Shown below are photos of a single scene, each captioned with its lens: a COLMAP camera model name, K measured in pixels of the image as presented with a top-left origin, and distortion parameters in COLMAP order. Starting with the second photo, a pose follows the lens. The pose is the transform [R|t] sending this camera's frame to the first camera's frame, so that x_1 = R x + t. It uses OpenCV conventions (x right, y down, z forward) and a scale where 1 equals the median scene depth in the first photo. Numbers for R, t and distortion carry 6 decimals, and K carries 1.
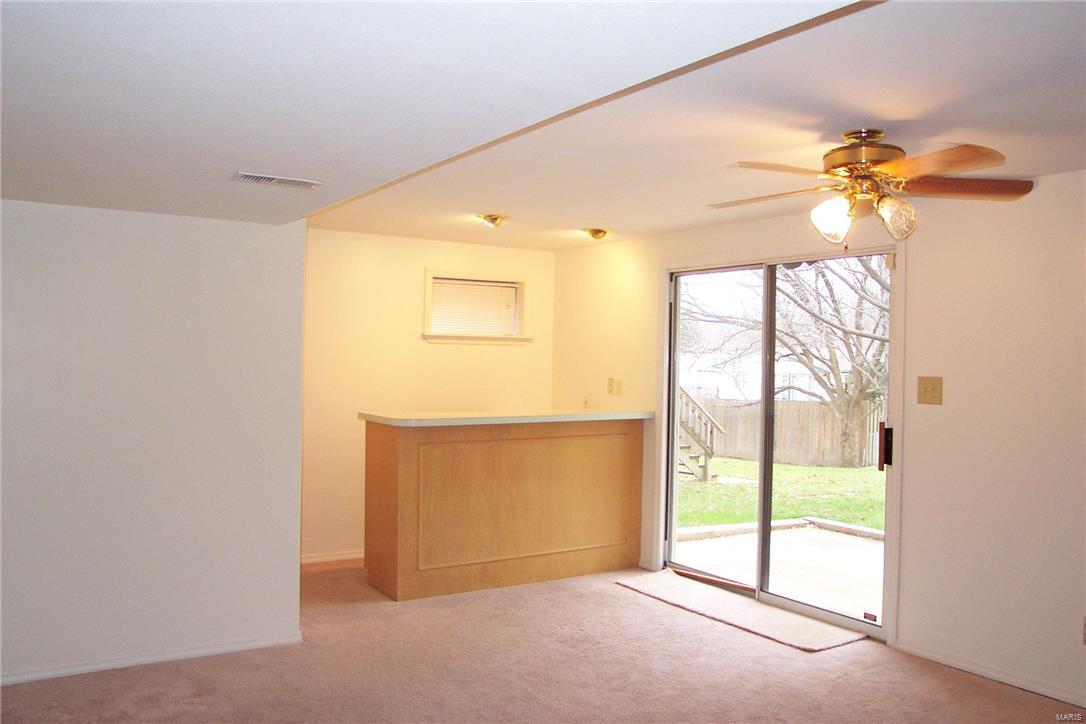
lens RADIAL K [[875.4, 0, 548.9], [0, 875.4, 353.0], [0, 0, 1]] dist [-0.120775, 0.079897]
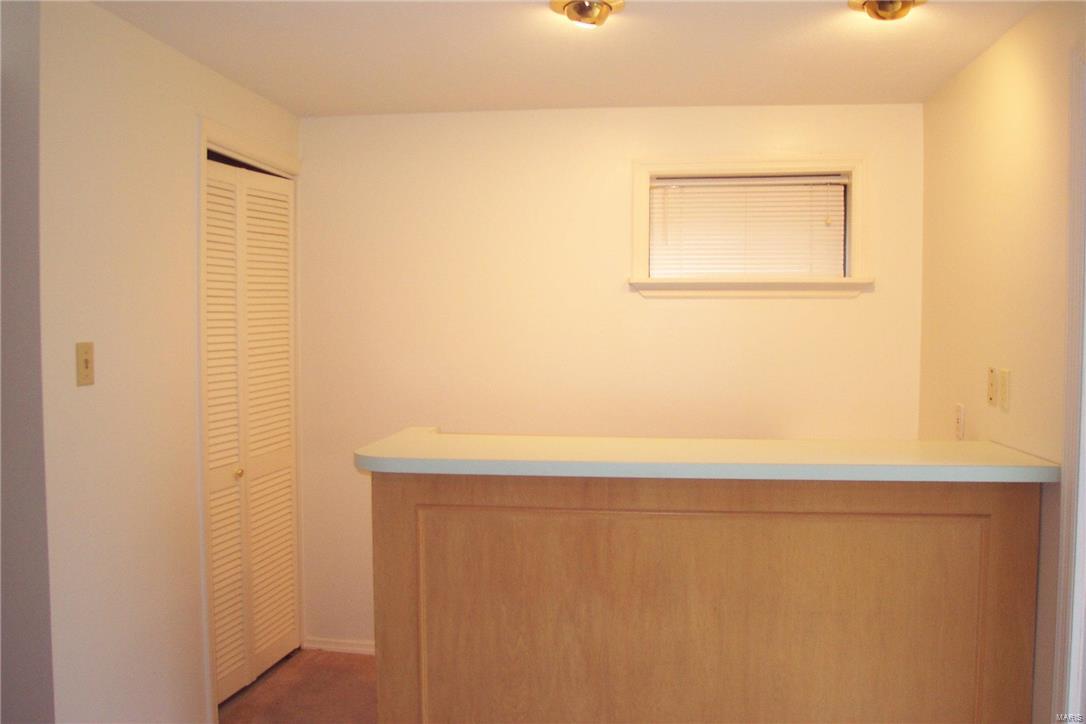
lens RADIAL K [[875.4, 0, 548.9], [0, 875.4, 353.0], [0, 0, 1]] dist [-0.120775, 0.079897]
pose [[0.751528, 0.009289, -0.659636, 0.179378], [0.016830, 0.999305, 0.033247, 0.003950], [0.659487, -0.036088, 0.750849, 0.552492]]
